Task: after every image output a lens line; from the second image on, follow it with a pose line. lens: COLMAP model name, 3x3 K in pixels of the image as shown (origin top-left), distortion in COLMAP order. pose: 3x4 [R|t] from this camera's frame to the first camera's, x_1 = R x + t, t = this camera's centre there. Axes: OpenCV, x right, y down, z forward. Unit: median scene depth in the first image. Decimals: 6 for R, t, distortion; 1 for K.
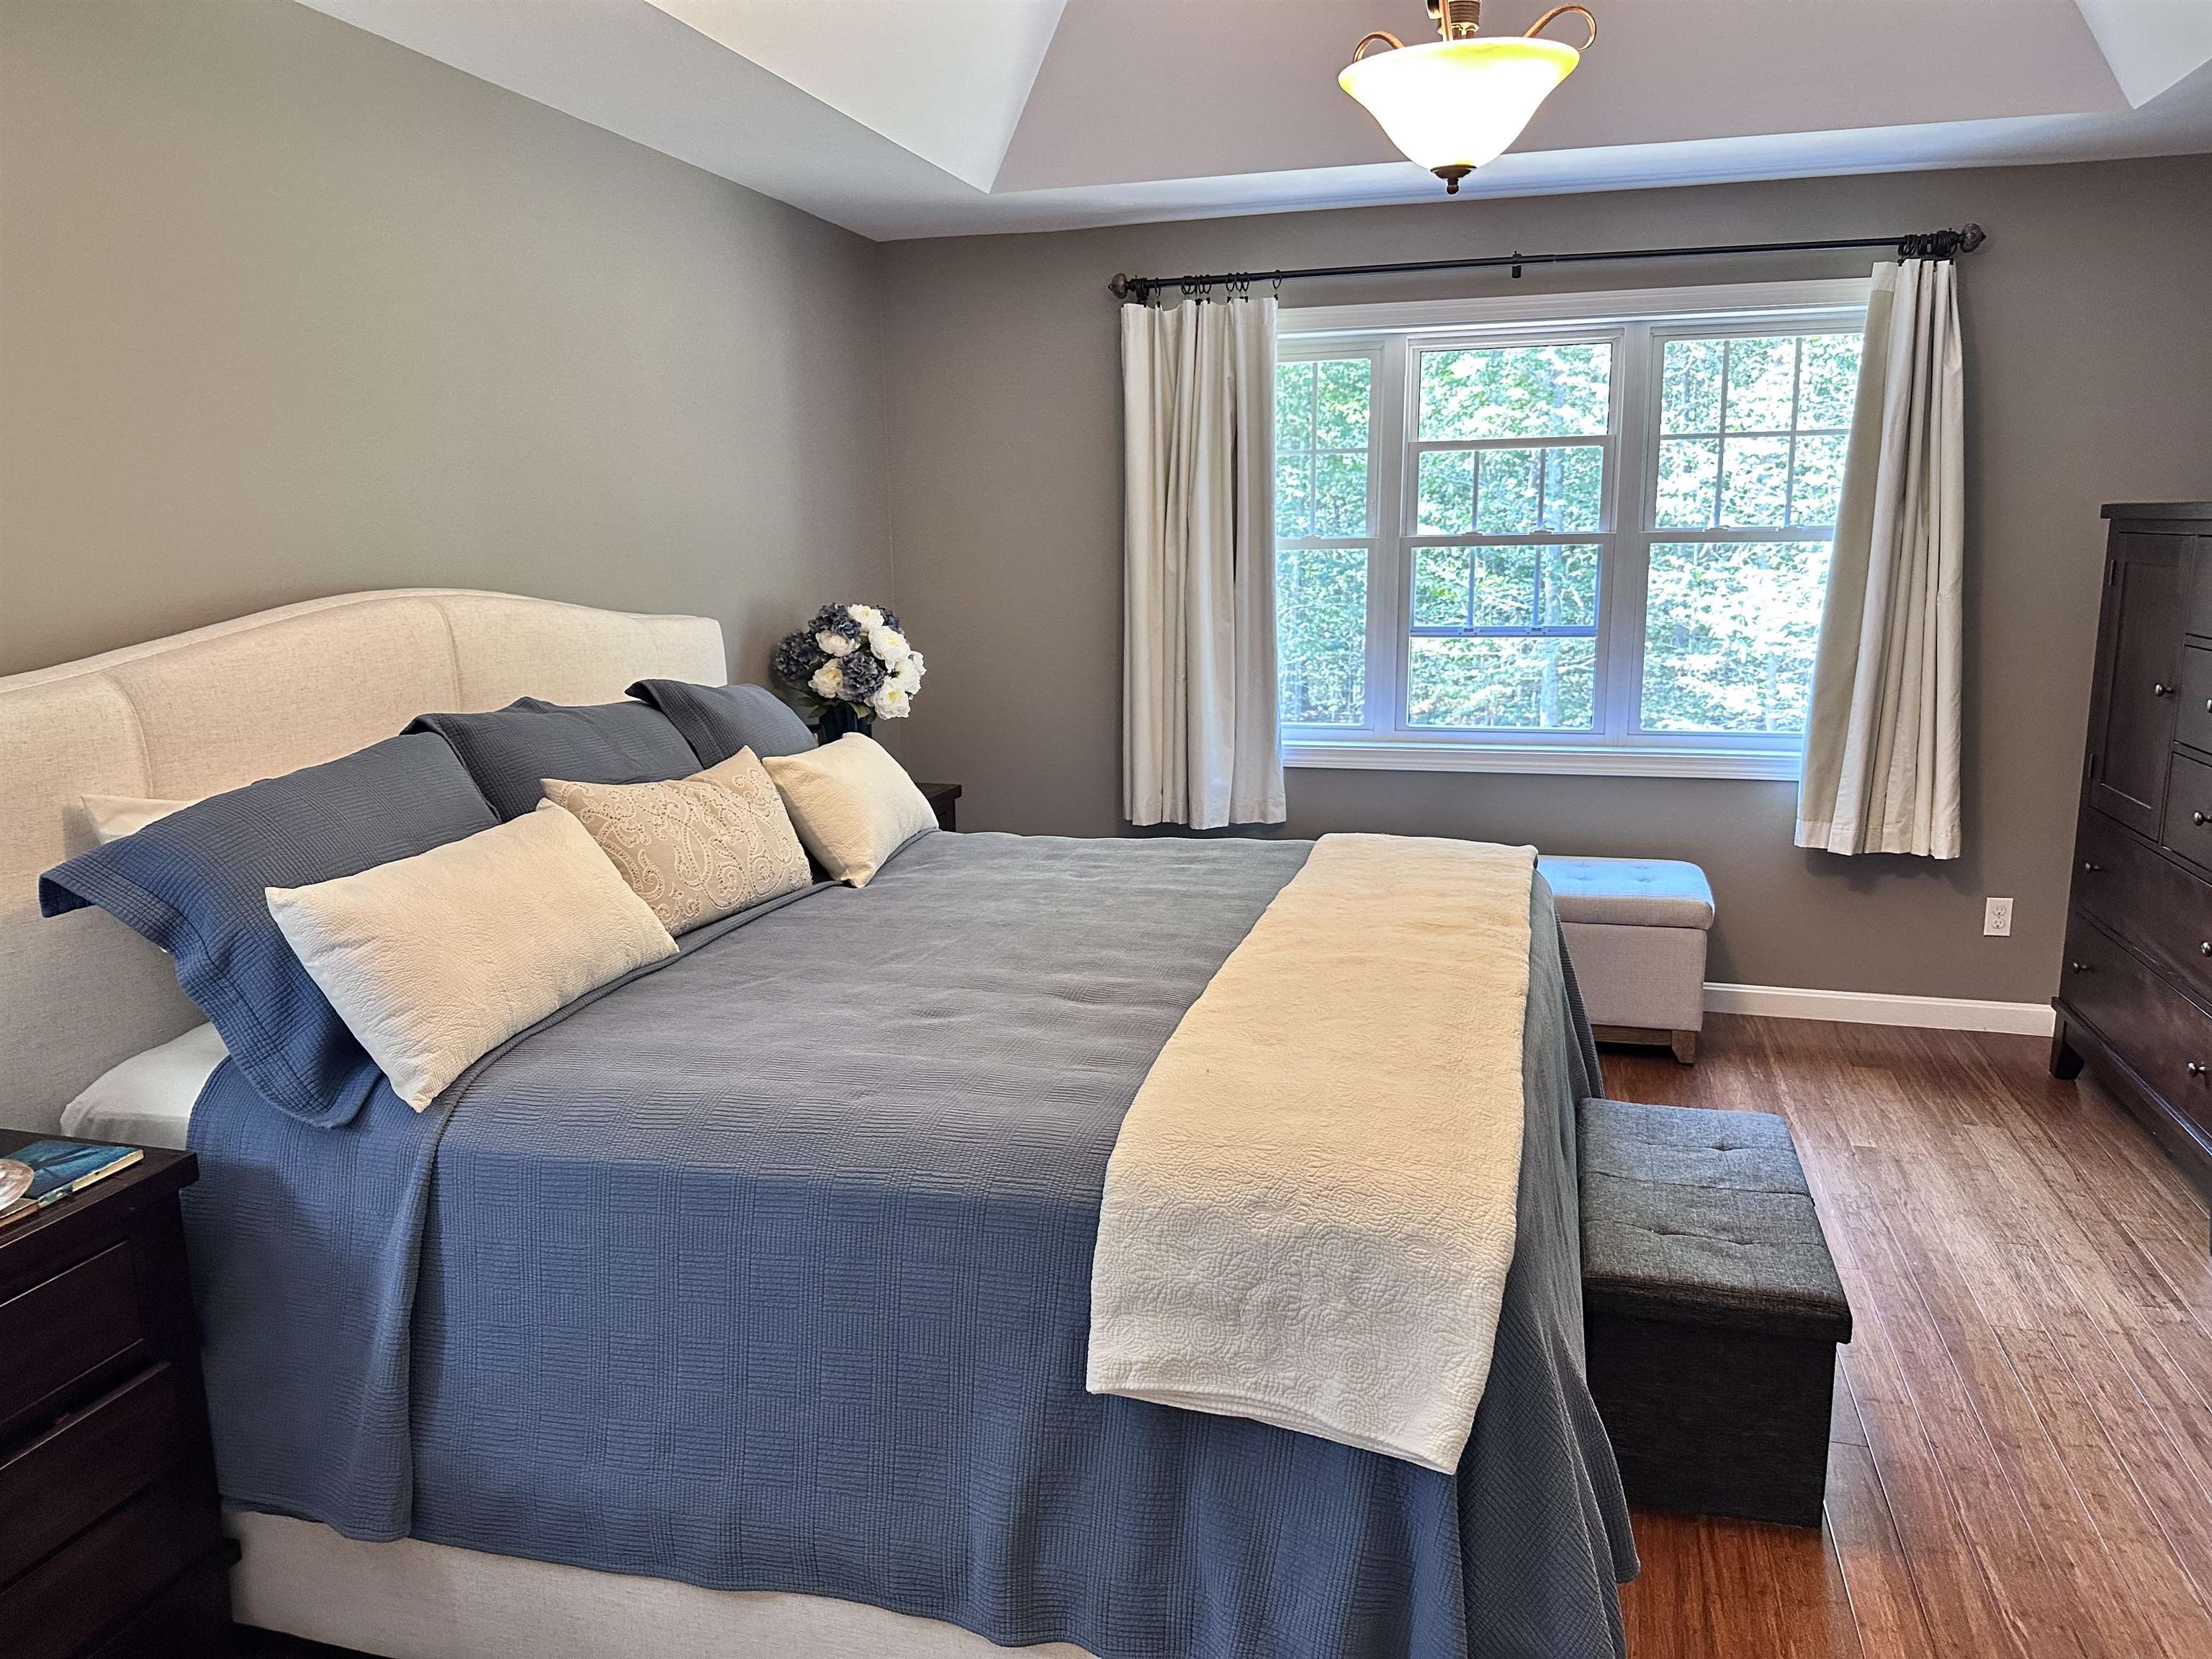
lens RADIAL K [[1551.3, 0, 1105.0], [0, 1551.3, 826.9], [0, 0, 1]] dist [0.068466, -0.085063]
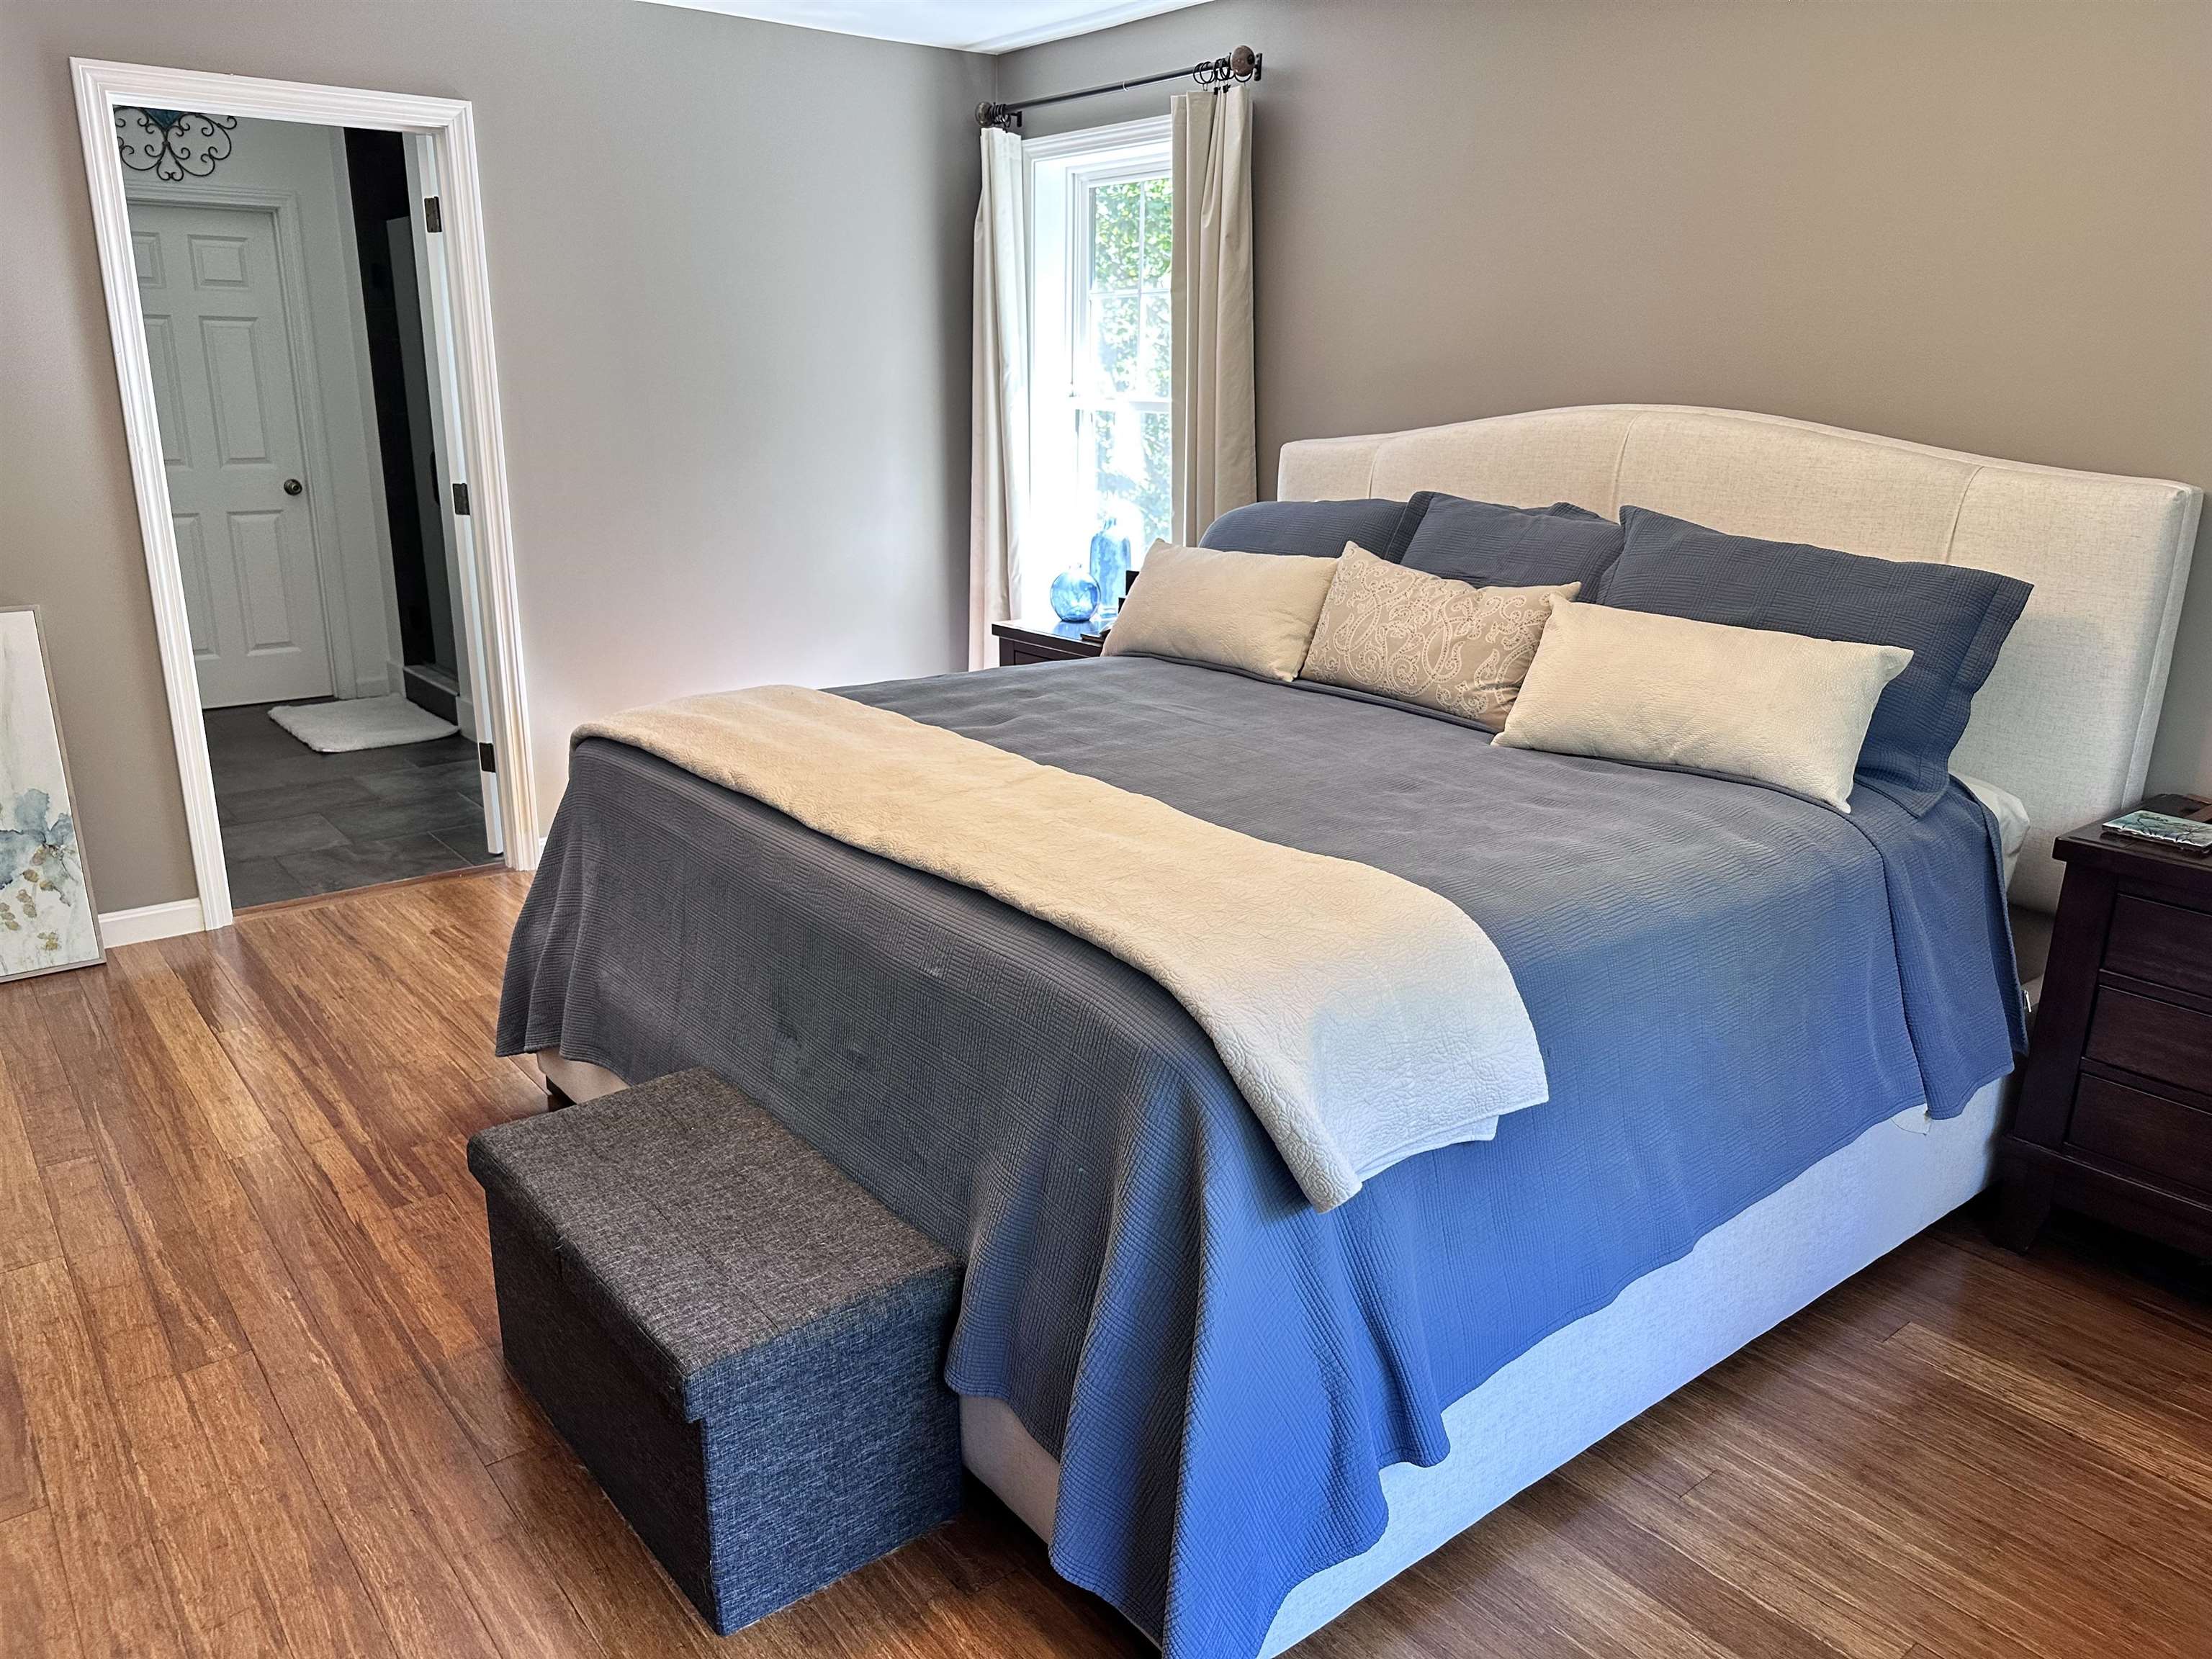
lens RADIAL K [[1551.3, 0, 1102.7], [0, 1551.3, 826.1], [0, 0, 1]] dist [0.068466, -0.085063]
pose [[-0.583372, 0.240552, -0.775765, 0.910151], [-0.150538, 0.906563, 0.394313, -0.319410], [0.798132, 0.346813, -0.492652, 1.643746]]
